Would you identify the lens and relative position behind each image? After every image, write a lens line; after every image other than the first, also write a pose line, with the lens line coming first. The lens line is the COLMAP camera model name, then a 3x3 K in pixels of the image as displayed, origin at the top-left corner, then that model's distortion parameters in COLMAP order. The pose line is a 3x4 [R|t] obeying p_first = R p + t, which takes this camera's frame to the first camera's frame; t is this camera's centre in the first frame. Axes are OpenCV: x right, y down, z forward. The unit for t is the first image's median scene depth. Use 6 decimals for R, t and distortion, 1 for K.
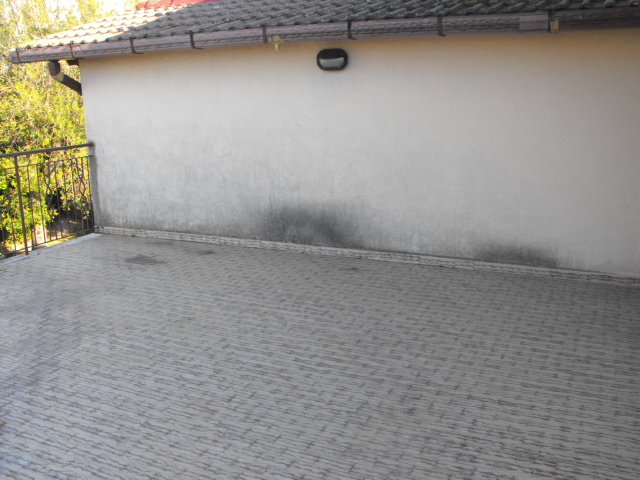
lens RADIAL K [[645.8, 0, 320.7], [0, 645.8, 251.0], [0, 0, 1]] dist [-0.221674, 0.293470]
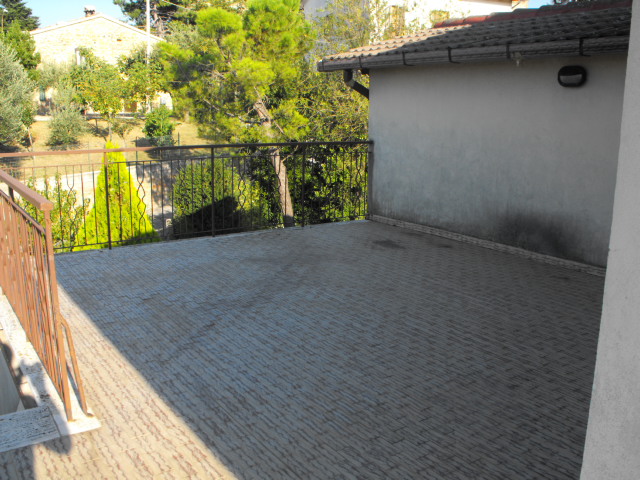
lens RADIAL K [[645.8, 0, 320.7], [0, 645.8, 251.0], [0, 0, 1]] dist [-0.221674, 0.293470]
pose [[0.856593, 0.144457, -0.495358, 0.190885], [-0.159220, 0.987163, 0.012549, 0.031571], [0.490813, 0.068122, 0.868598, -0.065753]]
